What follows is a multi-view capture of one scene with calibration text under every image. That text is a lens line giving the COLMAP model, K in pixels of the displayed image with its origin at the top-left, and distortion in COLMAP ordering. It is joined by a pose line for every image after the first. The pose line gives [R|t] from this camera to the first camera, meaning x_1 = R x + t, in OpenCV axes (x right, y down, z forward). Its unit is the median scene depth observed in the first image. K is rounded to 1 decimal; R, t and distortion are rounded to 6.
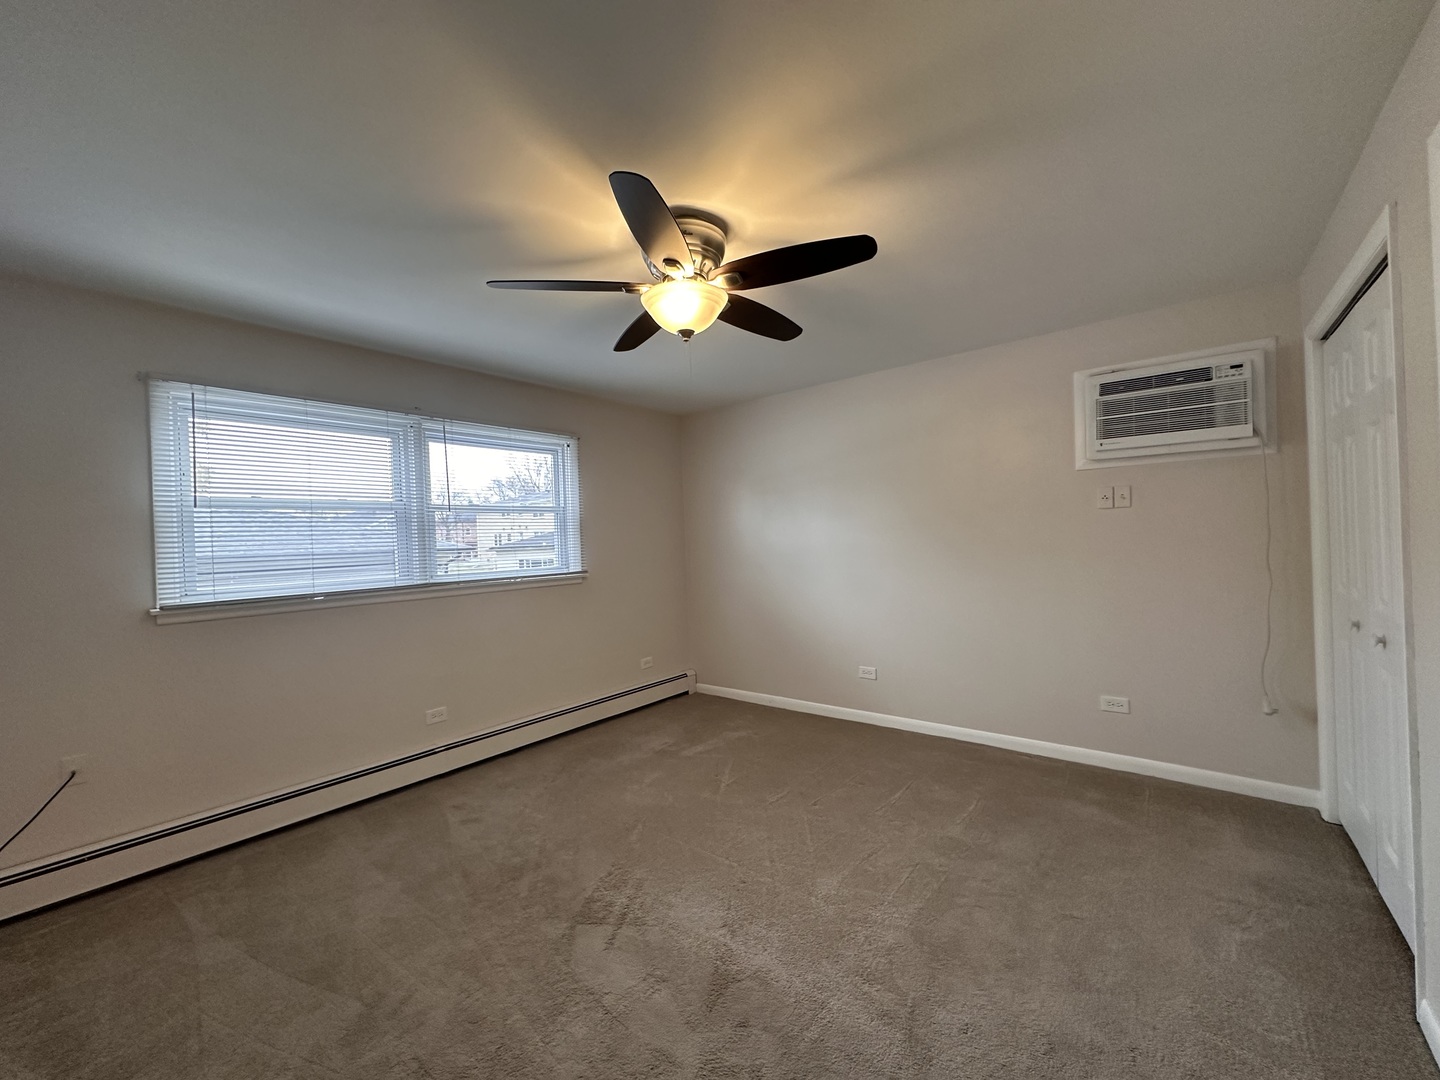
lens RADIAL K [[573.2, 0, 718.5], [0, 573.2, 540.9], [0, 0, 1]] dist [-0.002889, 0.000304]
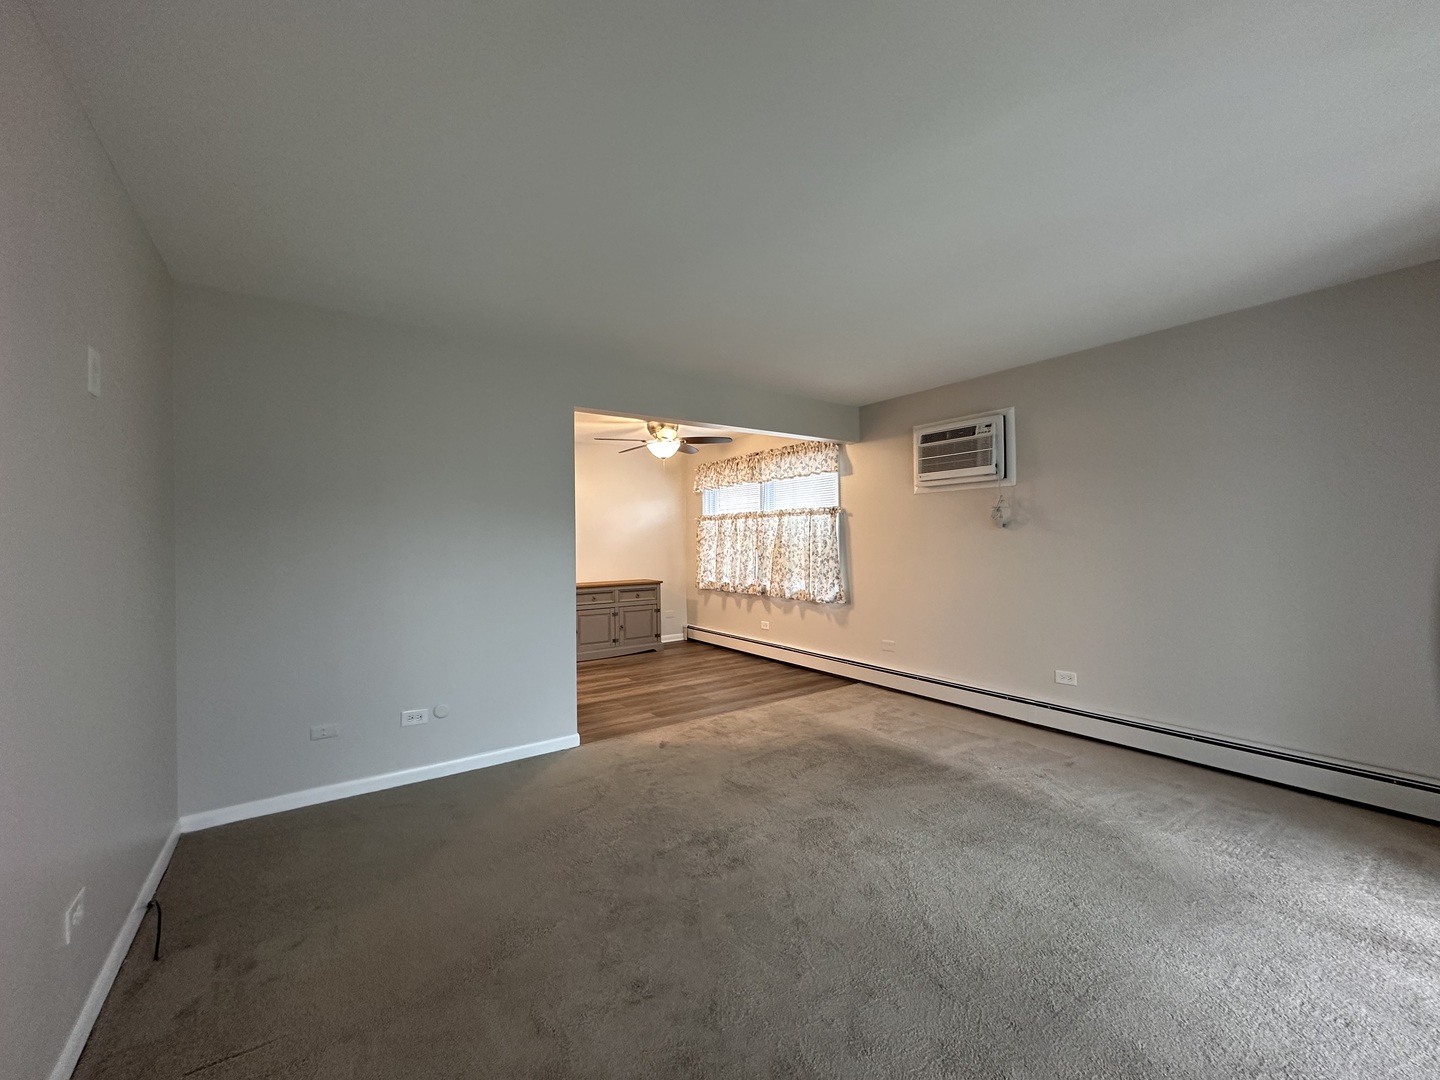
lens RADIAL K [[573.2, 0, 718.5], [0, 573.2, 540.9], [0, 0, 1]] dist [-0.002889, 0.000304]
pose [[0.962950, 0.018317, -0.269057, 0.600064], [-0.020095, 0.999791, -0.003857, 0.011258], [0.268930, 0.009121, 0.963116, -0.572738]]
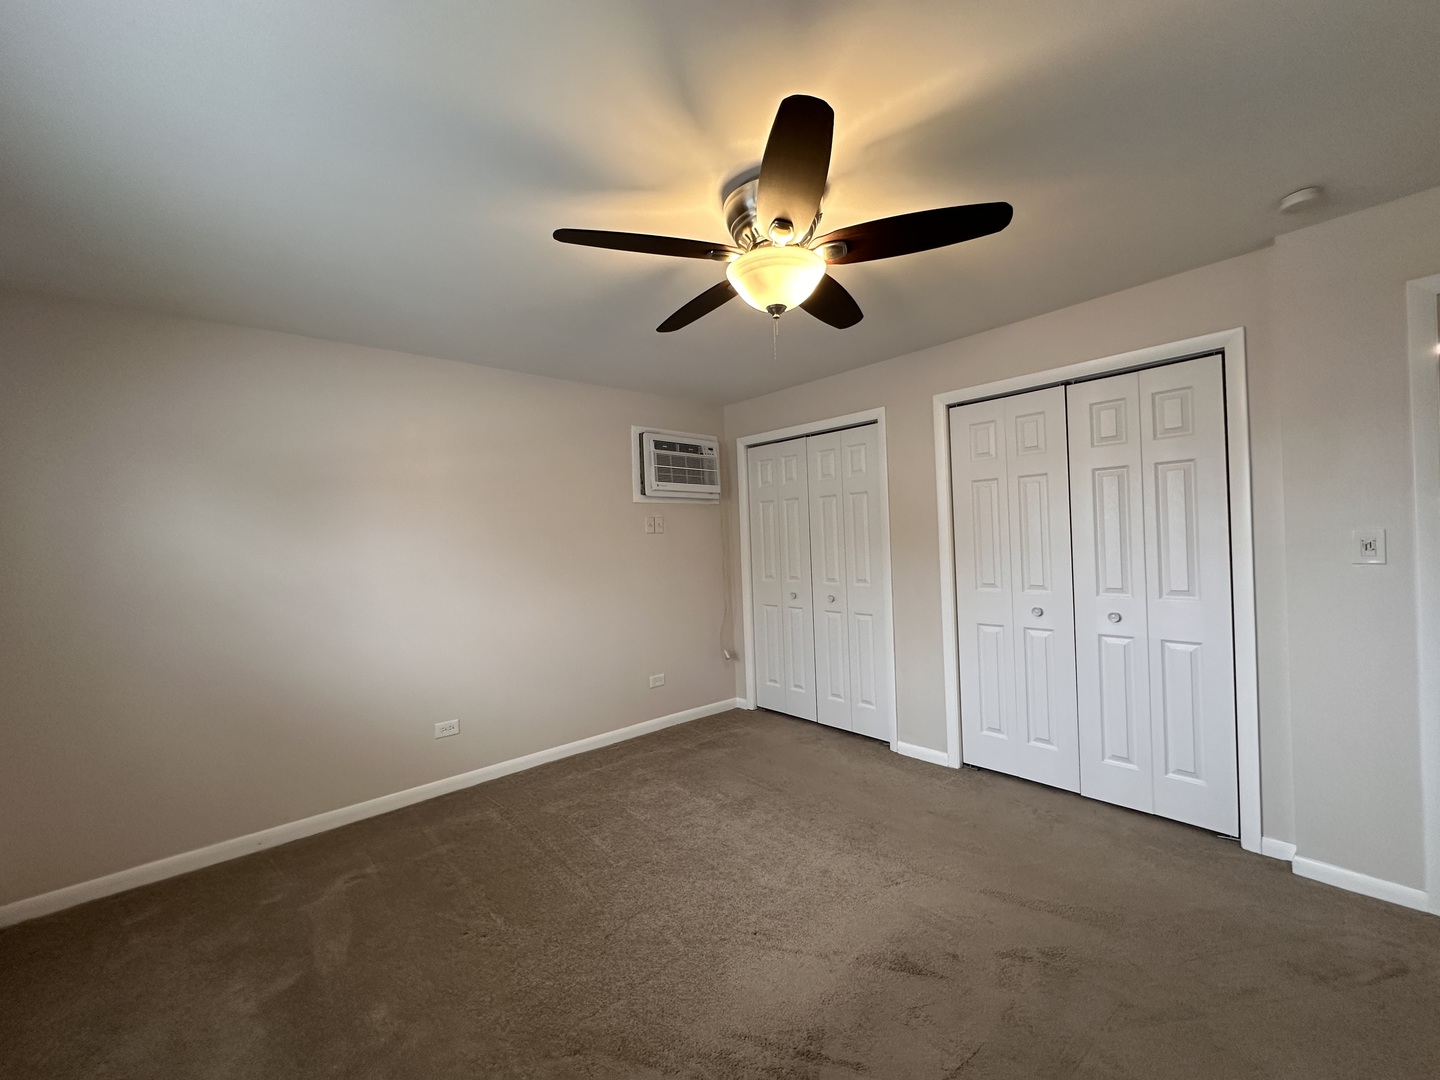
lens RADIAL K [[573.2, 0, 718.5], [0, 573.2, 540.9], [0, 0, 1]] dist [-0.002889, 0.000304]
pose [[0.161889, 0.031830, 0.986295, -0.654355], [0.034347, 0.998692, -0.037868, 0.018218], [-0.986211, 0.040006, 0.160584, 0.682428]]
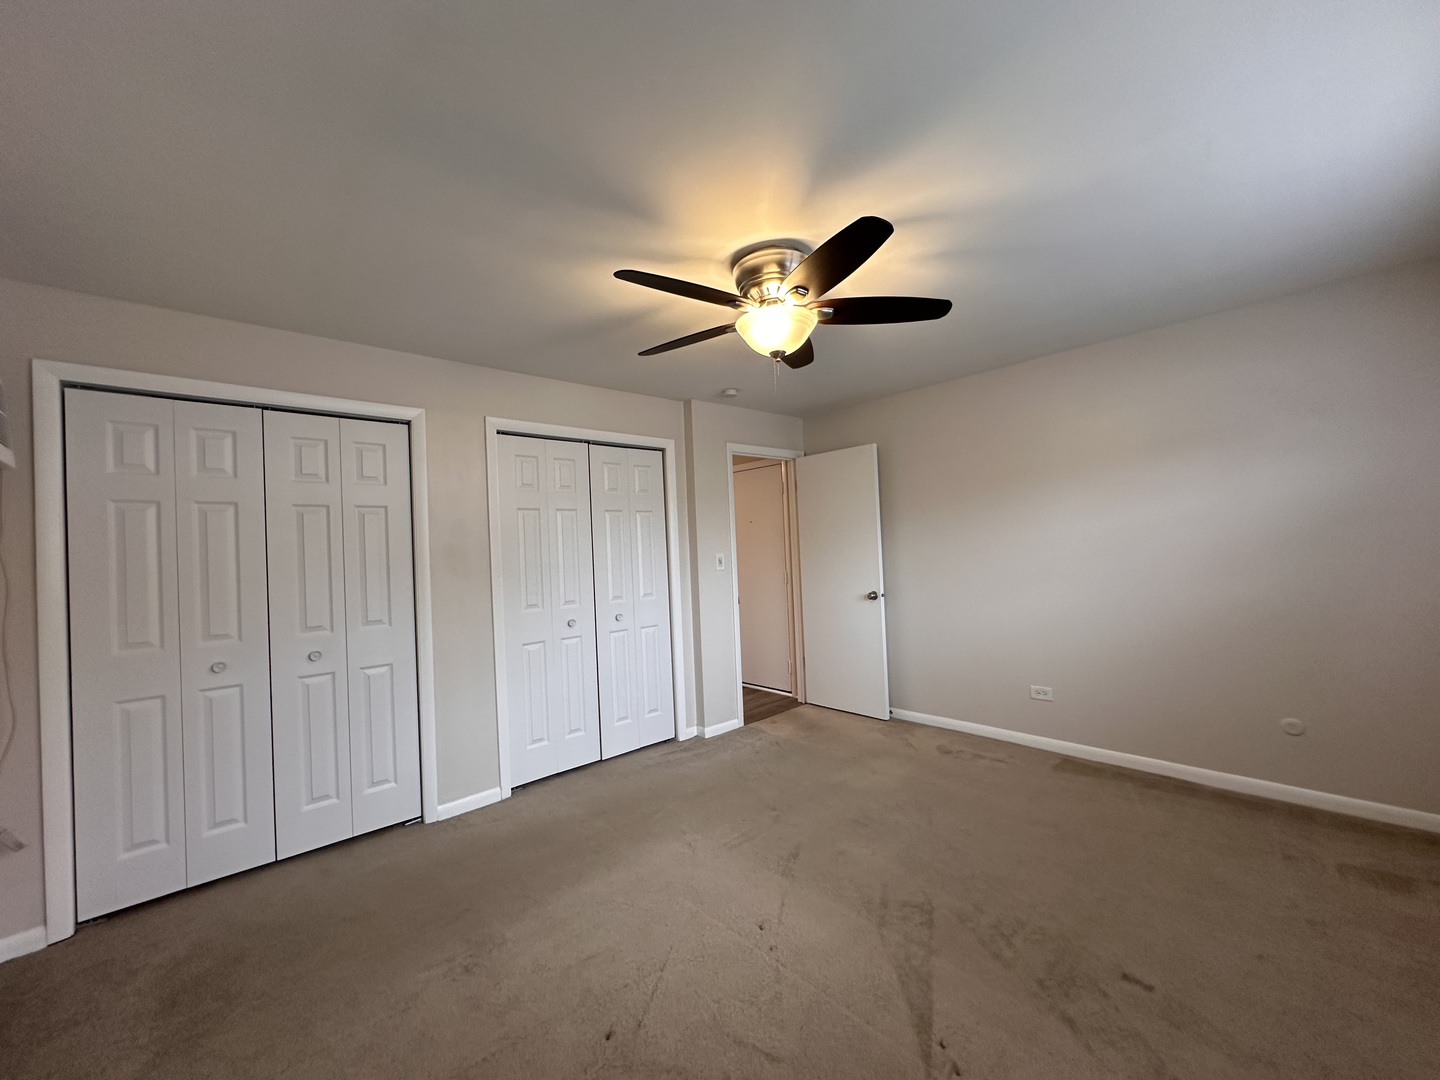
lens RADIAL K [[573.2, 0, 718.5], [0, 573.2, 540.9], [0, 0, 1]] dist [-0.002889, 0.000304]
pose [[-0.985471, 0.080910, 0.149335, -0.054024], [0.079675, 0.996719, -0.014242, -0.008081], [-0.149998, -0.002137, -0.988684, 1.464744]]
